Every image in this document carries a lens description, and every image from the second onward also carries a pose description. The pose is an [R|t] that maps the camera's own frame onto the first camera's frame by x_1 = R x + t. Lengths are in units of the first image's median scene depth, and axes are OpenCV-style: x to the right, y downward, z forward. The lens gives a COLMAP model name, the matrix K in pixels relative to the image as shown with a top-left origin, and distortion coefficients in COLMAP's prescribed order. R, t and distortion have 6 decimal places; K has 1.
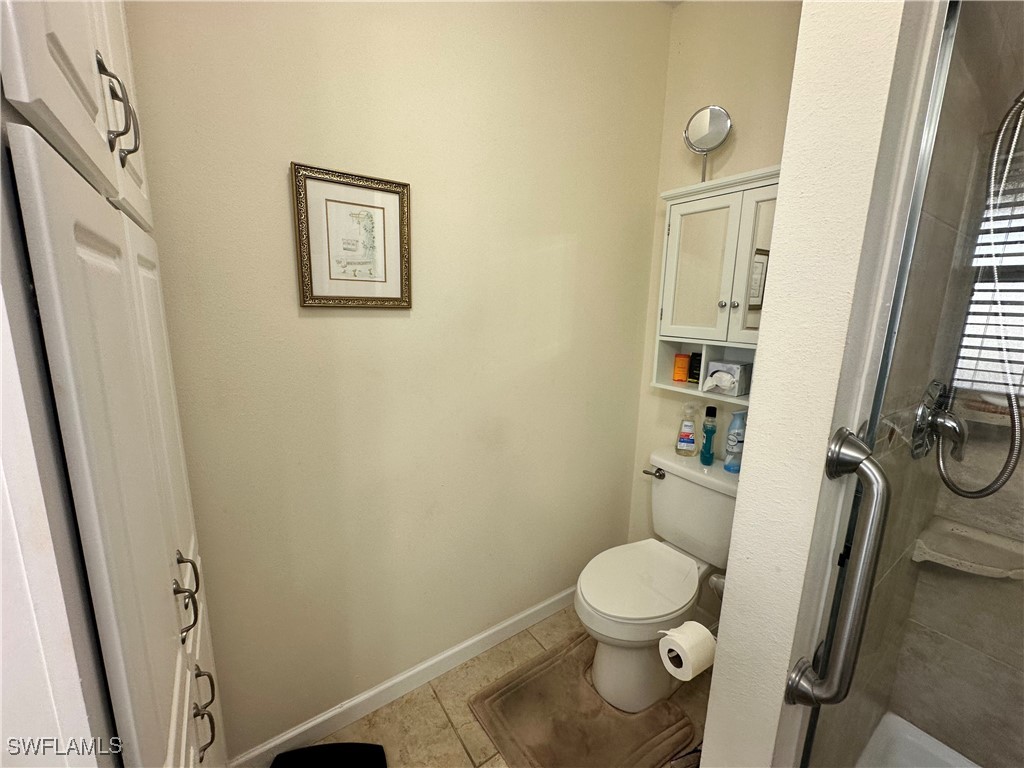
lens RADIAL K [[410.4, 0, 512.7], [0, 410.4, 380.3], [0, 0, 1]] dist [-0.004062, 0.000343]
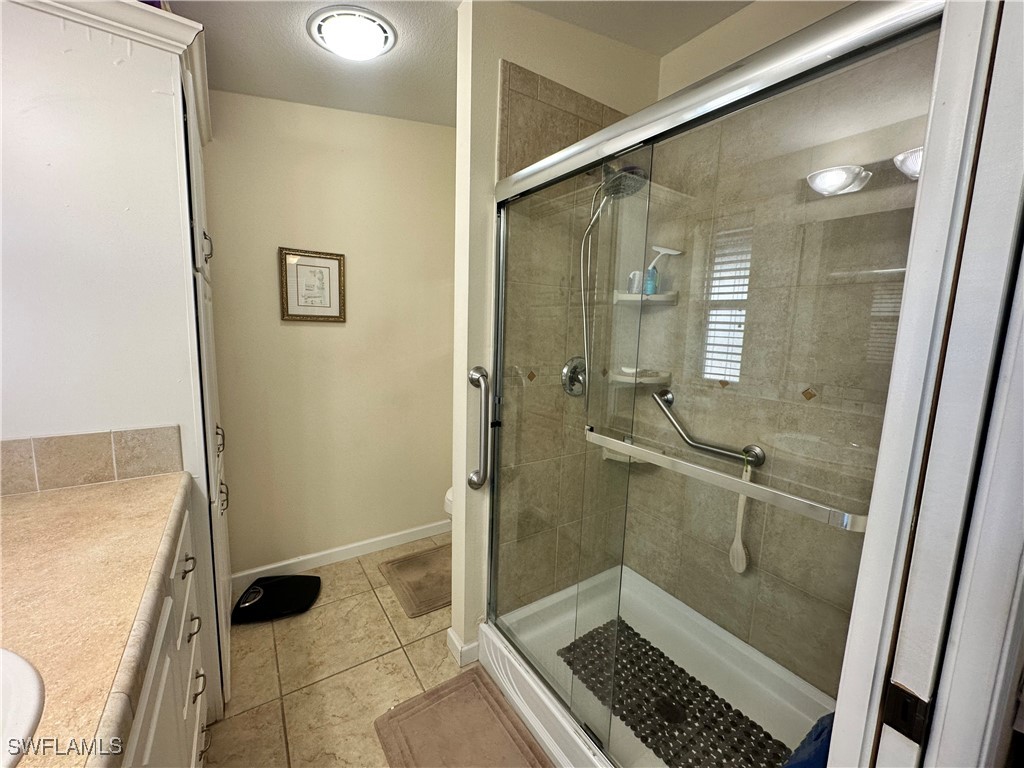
lens RADIAL K [[410.4, 0, 511.3], [0, 410.4, 383.0], [0, 0, 1]] dist [-0.004062, 0.000343]
pose [[0.999555, 0.013721, -0.026473, 0.547486], [-0.015066, 0.998571, -0.051268, 0.176323], [0.025731, 0.051644, 0.998334, -0.775561]]
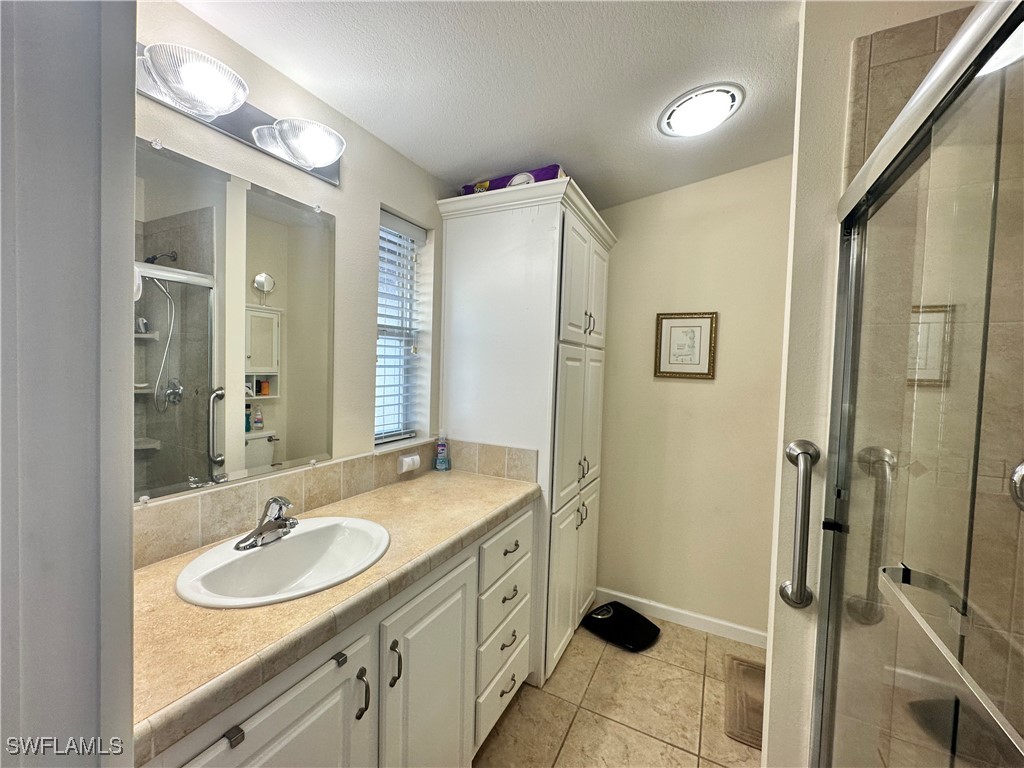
lens RADIAL K [[410.4, 0, 512.6], [0, 410.4, 383.1], [0, 0, 1]] dist [-0.004062, 0.000343]
pose [[0.461752, 0.028691, -0.886545, 0.947601], [-0.185168, 0.980574, -0.064710, 0.117782], [0.867466, 0.194039, 0.458095, -0.557634]]
